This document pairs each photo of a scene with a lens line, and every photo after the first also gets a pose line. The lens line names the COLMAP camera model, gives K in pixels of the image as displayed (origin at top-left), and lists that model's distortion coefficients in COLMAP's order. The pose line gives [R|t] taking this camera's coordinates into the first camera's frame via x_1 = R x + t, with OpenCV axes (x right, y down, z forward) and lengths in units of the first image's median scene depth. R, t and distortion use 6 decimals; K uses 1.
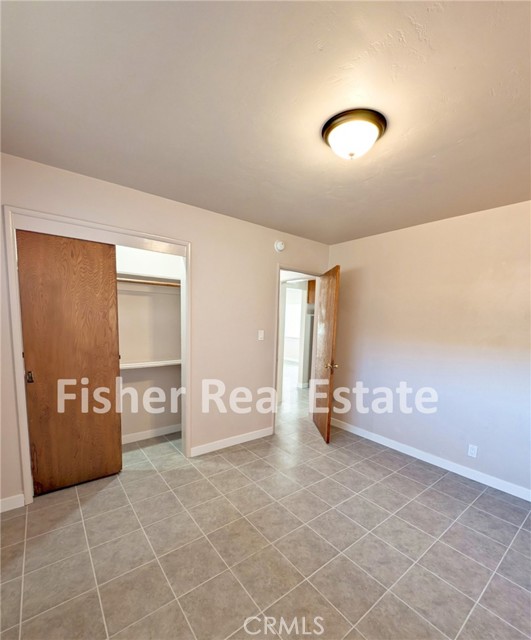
lens RADIAL K [[286.1, 0, 265.6], [0, 286.1, 351.1], [0, 0, 1]] dist [0.017907, -0.012207]
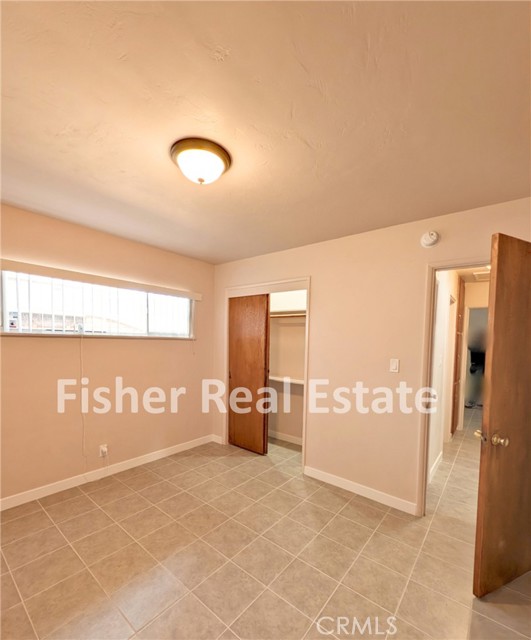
lens RADIAL K [[286.1, 0, 265.6], [0, 286.1, 351.1], [0, 0, 1]] dist [0.017907, -0.012207]
pose [[0.224600, 0.009072, -0.974409, 0.944535], [-0.128620, 0.991484, -0.020416, -0.049709], [0.965925, 0.129914, 0.223854, 0.735469]]
